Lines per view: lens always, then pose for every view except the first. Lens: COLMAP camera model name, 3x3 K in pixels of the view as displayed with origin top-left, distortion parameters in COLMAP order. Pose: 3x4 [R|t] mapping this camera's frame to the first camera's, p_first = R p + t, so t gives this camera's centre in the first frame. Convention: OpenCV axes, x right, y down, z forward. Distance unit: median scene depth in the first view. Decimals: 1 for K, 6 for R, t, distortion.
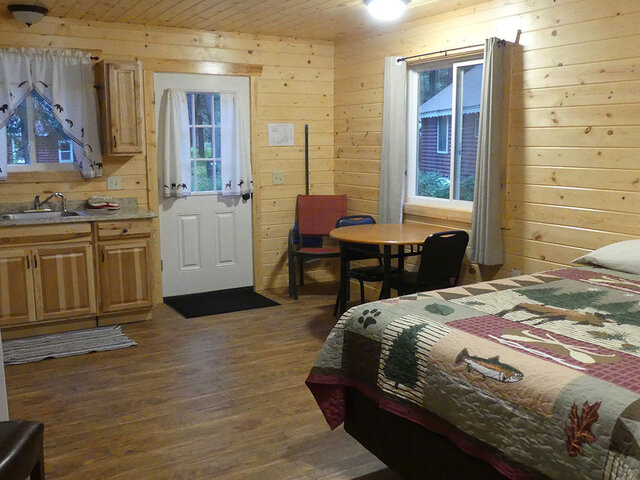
lens RADIAL K [[648.5, 0, 319.2], [0, 648.5, 241.0], [0, 0, 1]] dist [-0.015072, 0.000000]
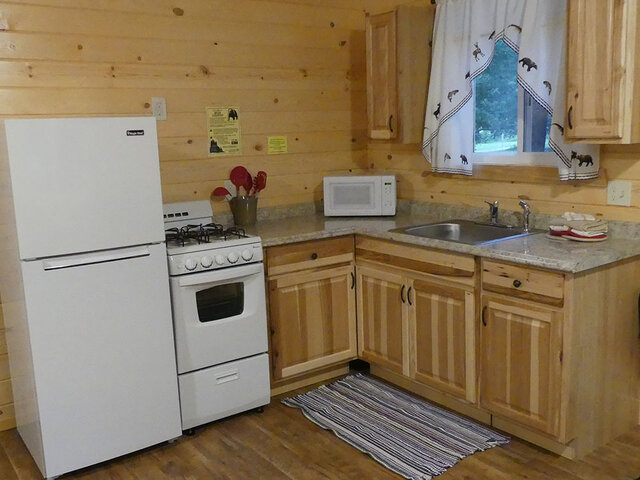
lens RADIAL K [[648.5, 0, 320.0], [0, 648.5, 241.7], [0, 0, 1]] dist [-0.015072, 0.000000]
pose [[0.082566, 0.169539, -0.982059, 0.217552], [-0.111147, 0.980842, 0.159984, -0.119733], [0.990368, 0.095943, 0.099828, 0.780273]]
